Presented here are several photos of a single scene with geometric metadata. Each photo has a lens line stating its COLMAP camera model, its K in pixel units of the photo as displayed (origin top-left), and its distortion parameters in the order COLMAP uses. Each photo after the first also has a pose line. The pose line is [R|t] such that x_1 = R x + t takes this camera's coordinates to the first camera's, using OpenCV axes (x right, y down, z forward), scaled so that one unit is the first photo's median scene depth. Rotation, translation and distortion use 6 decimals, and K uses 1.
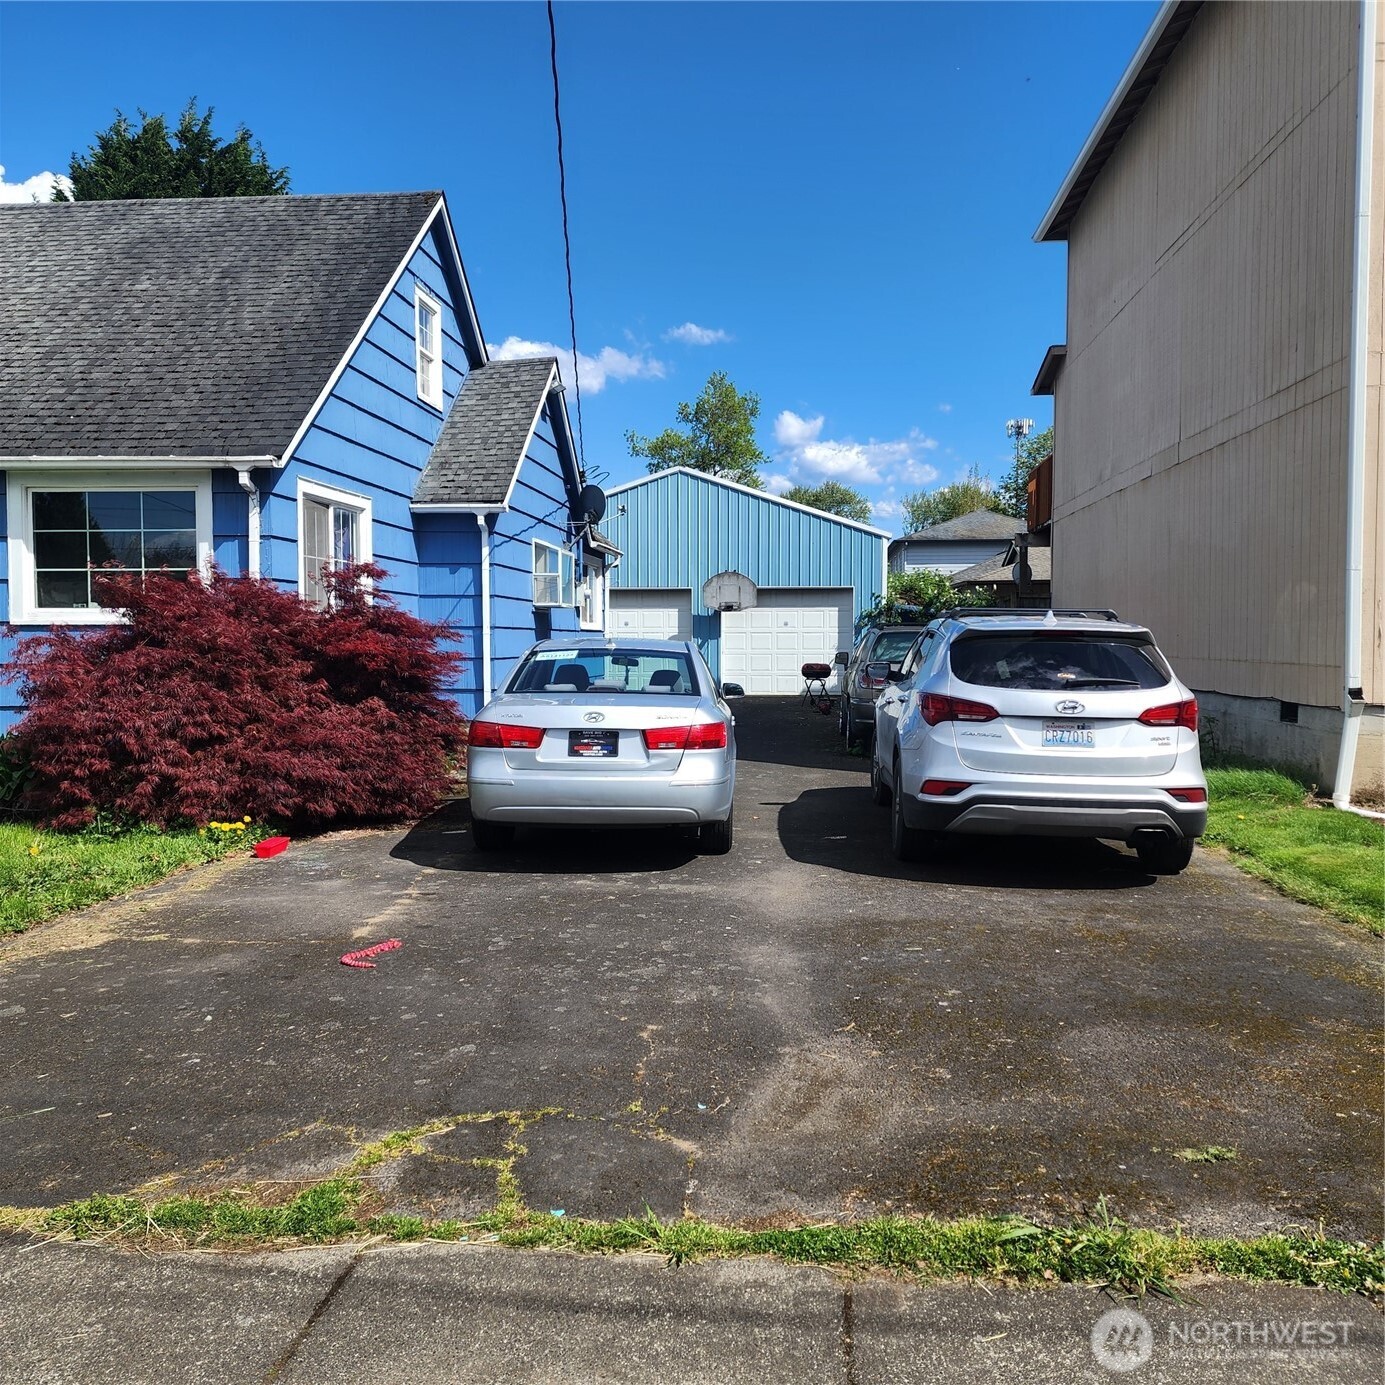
lens RADIAL K [[1246.4, 0, 694.2], [0, 1246.4, 693.8], [0, 0, 1]] dist [0.063265, -0.028509]
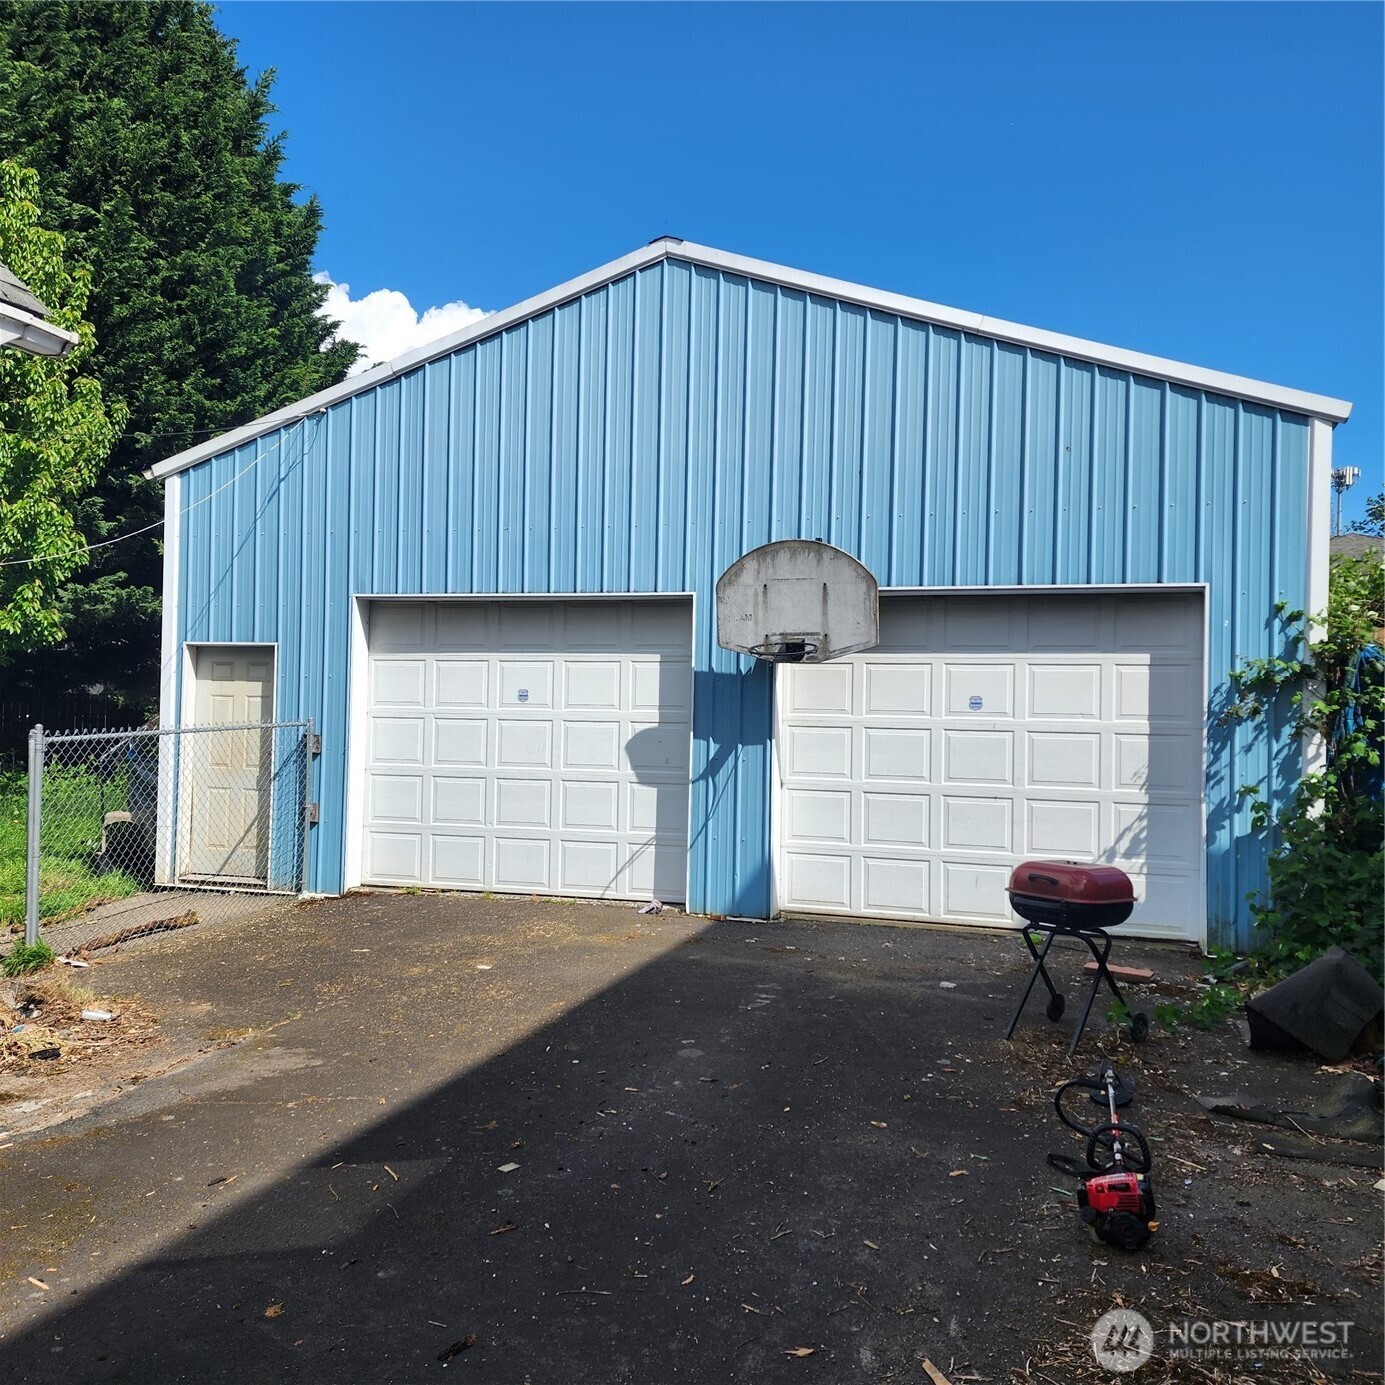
lens RADIAL K [[1246.4, 0, 683.8], [0, 1246.4, 689.7], [0, 0, 1]] dist [0.063265, -0.028509]
pose [[0.975657, 0.015823, -0.218732, 0.071083], [-0.027887, 0.998248, -0.052177, -0.040917], [0.217523, 0.057007, 0.974389, 0.674313]]
